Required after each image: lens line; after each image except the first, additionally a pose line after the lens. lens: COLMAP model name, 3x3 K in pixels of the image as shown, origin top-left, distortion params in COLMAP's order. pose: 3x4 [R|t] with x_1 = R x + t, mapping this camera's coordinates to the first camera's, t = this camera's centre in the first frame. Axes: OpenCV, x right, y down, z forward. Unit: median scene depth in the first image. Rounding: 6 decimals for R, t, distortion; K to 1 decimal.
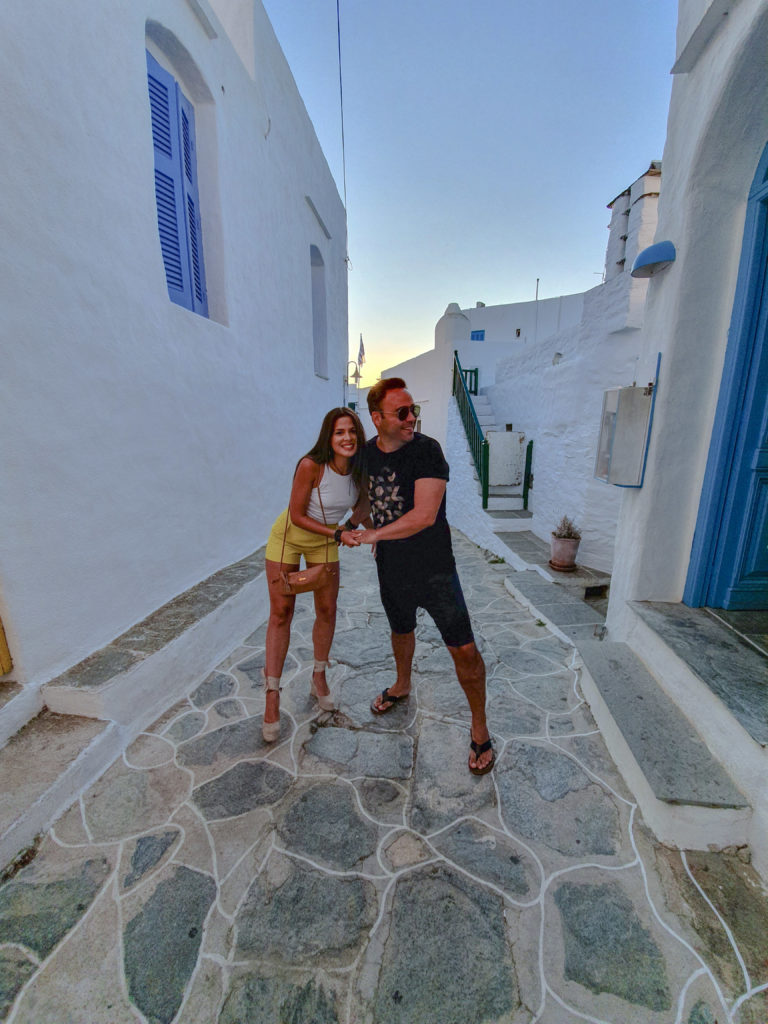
lens RADIAL K [[410.5, 0, 384.0], [0, 410.5, 512.0], [0, 0, 1]] dist [0.010969, -0.011860]
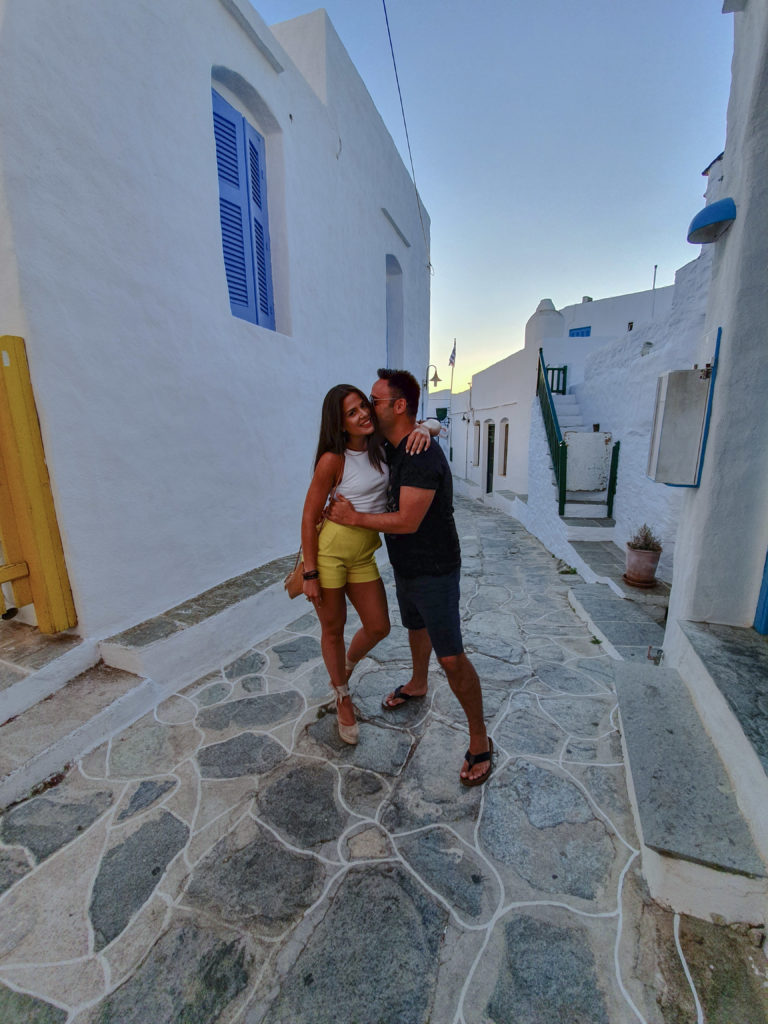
lens RADIAL K [[408.4, 0, 384.0], [0, 408.4, 512.0], [0, 0, 1]] dist [0.011882, -0.011326]
pose [[0.971670, 0.033810, -0.233910, 0.221710], [-0.037297, 0.999249, -0.010499, 0.027978], [0.233380, 0.018926, 0.972201, 0.029452]]
